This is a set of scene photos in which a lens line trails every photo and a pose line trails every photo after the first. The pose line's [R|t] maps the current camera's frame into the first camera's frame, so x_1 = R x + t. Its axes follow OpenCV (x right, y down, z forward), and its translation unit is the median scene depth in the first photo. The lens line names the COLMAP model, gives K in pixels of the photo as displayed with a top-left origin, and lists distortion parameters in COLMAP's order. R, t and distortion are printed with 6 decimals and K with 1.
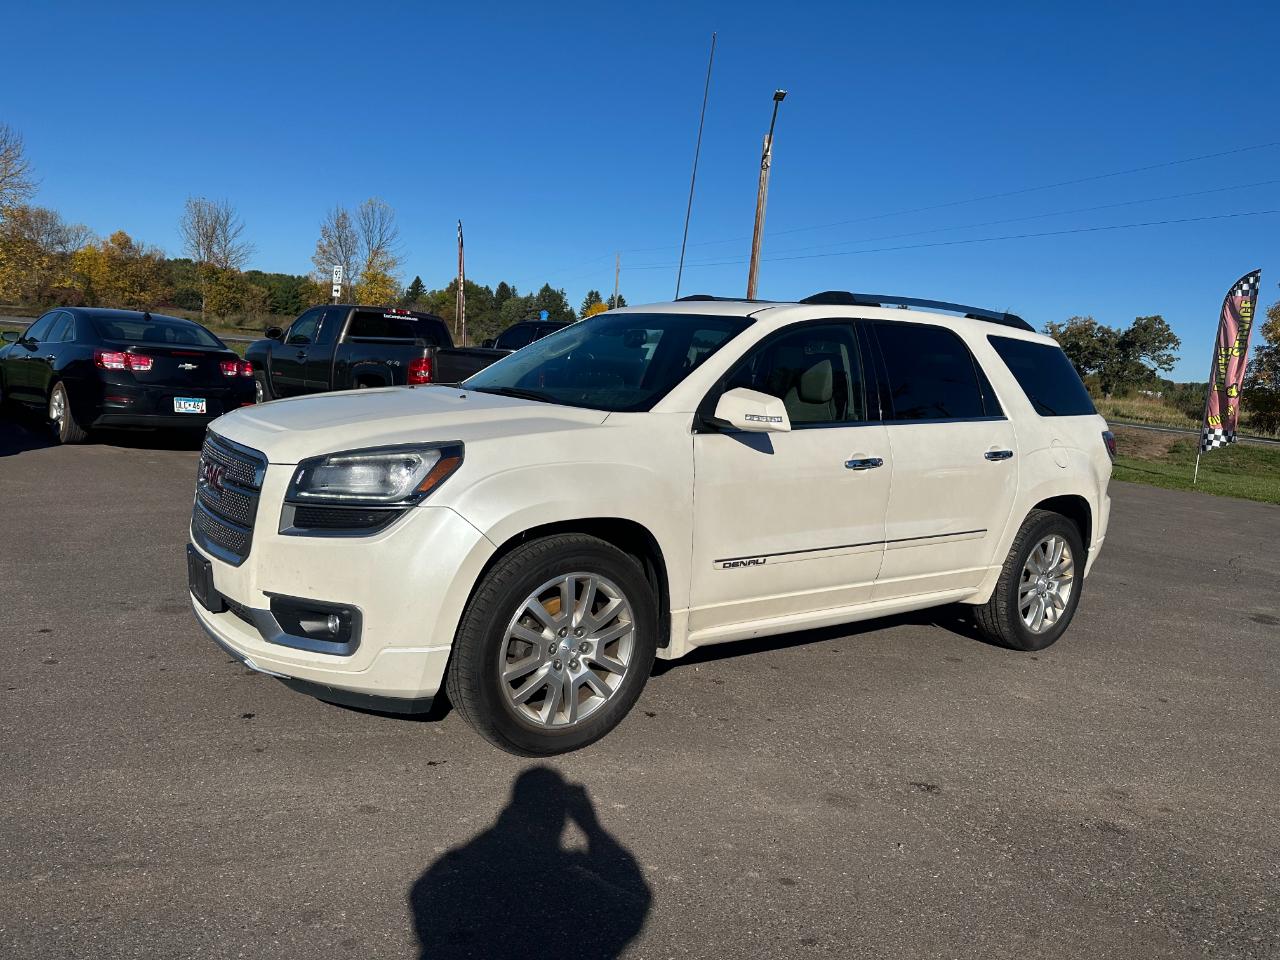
lens RADIAL K [[904.7, 0, 640.0], [0, 904.7, 480.0], [0, 0, 1]] dist [0.026712, -0.024932]
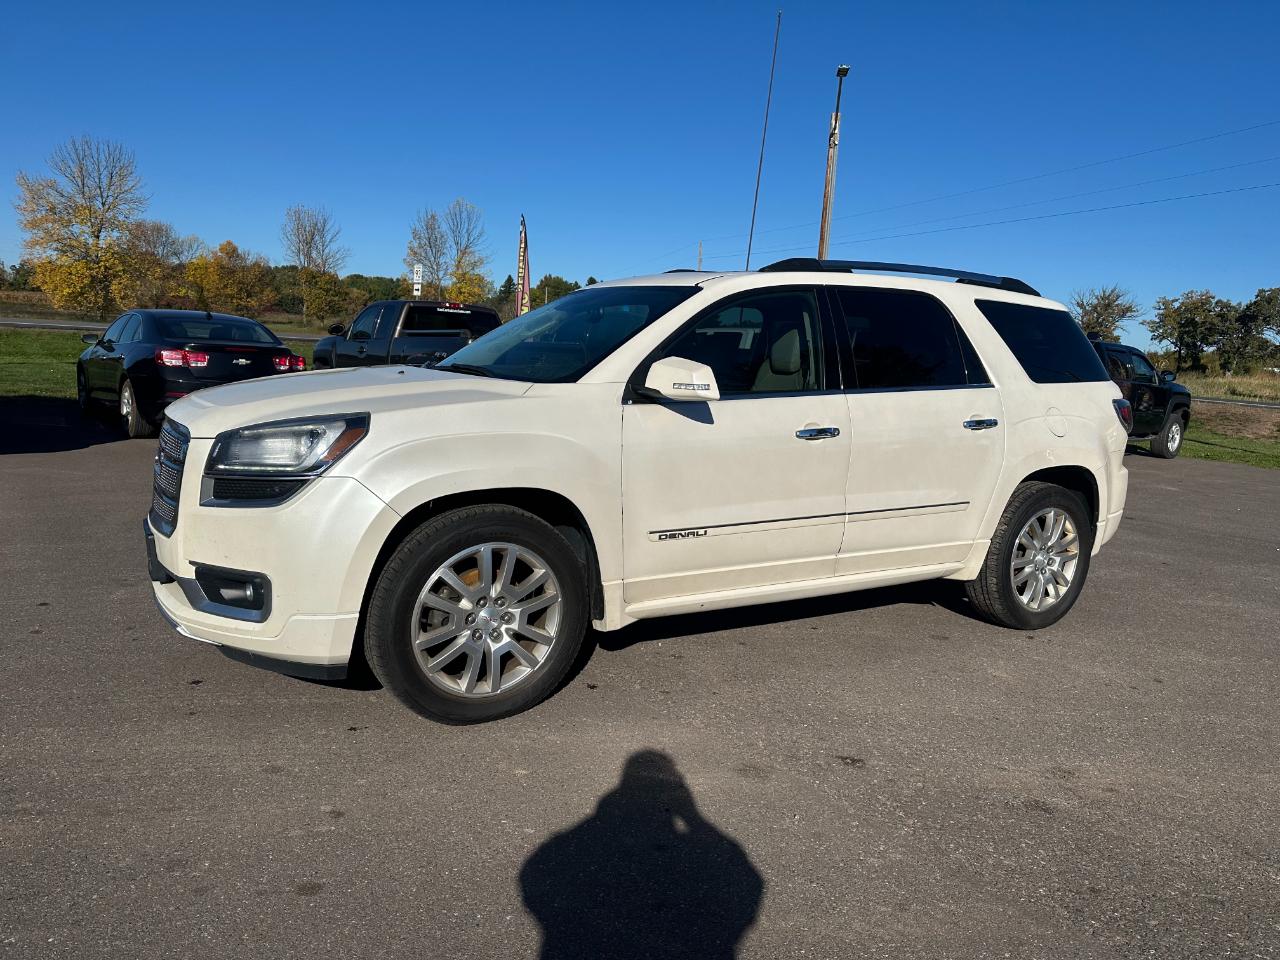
lens RADIAL K [[900.8, 0, 666.5], [0, 900.8, 489.4], [0, 0, 1]] dist [0.030434, -0.028079]
pose [[0.994500, -0.012468, -0.103995, 0.177920], [0.014118, 0.999786, 0.015142, 0.024142], [0.103784, -0.016527, 0.994463, 0.018717]]
